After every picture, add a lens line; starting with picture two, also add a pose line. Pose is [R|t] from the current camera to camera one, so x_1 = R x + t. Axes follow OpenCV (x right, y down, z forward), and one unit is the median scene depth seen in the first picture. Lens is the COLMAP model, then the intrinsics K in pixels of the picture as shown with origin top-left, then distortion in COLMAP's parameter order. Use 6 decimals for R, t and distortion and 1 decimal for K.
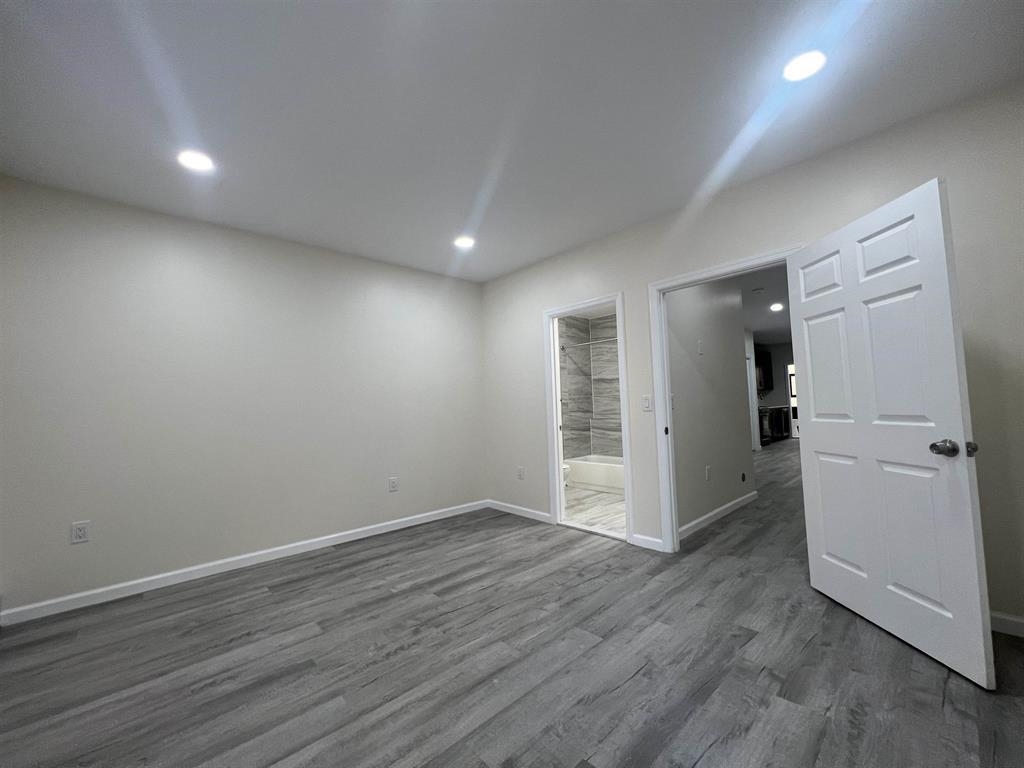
lens RADIAL K [[410.3, 0, 511.4], [0, 410.3, 381.3], [0, 0, 1]] dist [-0.001434, 0.000611]
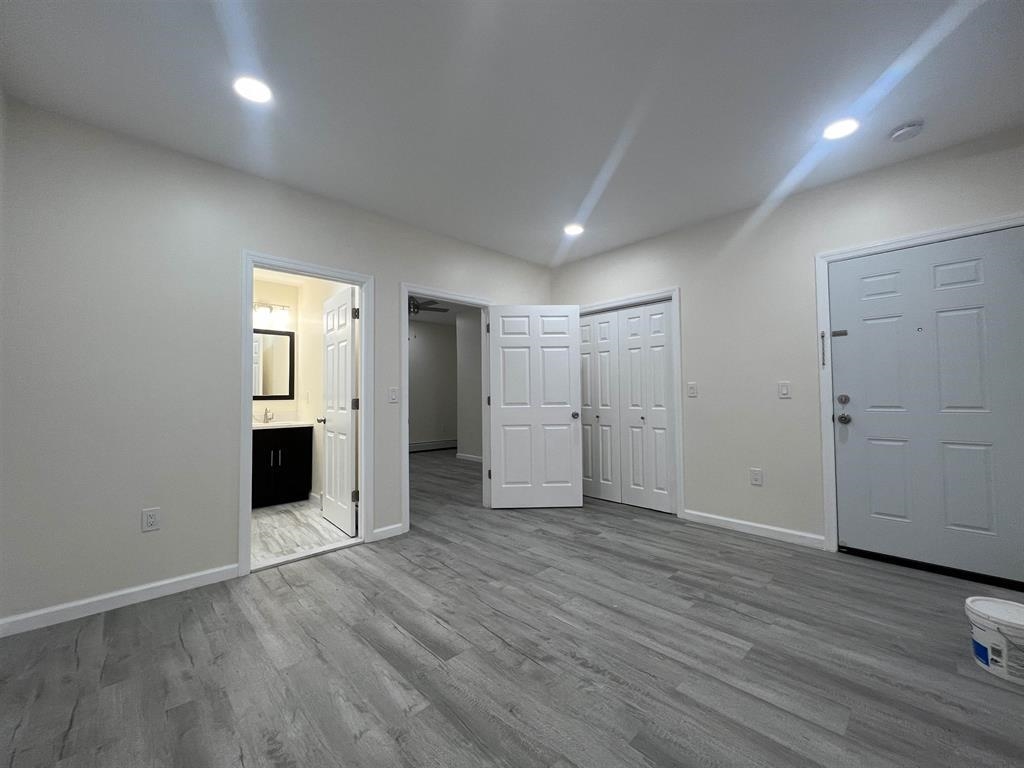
lens RADIAL K [[410.3, 0, 511.4], [0, 410.3, 381.3], [0, 0, 1]] dist [-0.001434, 0.000611]
pose [[-0.016977, 0.066615, 0.997634, -0.701100], [-0.048625, 0.996543, -0.067369, 0.073189], [-0.998673, -0.049654, -0.013679, 0.716301]]
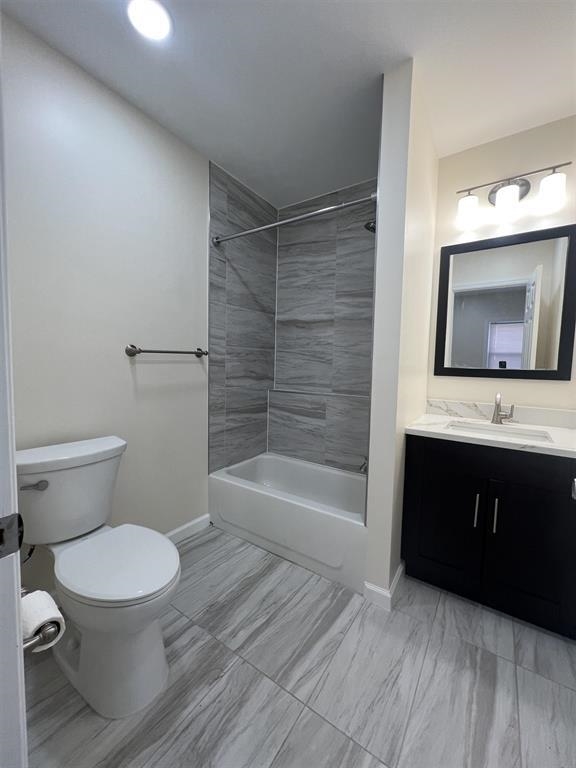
lens RADIAL K [[307.7, 0, 288.0], [0, 307.7, 384.0], [0, 0, 1]] dist [-0.001434, 0.000611]
pose [[0.973746, 0.038928, 0.224283, 0.230532], [-0.066120, 0.991159, 0.115034, 0.058841], [-0.217822, -0.126843, 0.967711, 1.092158]]
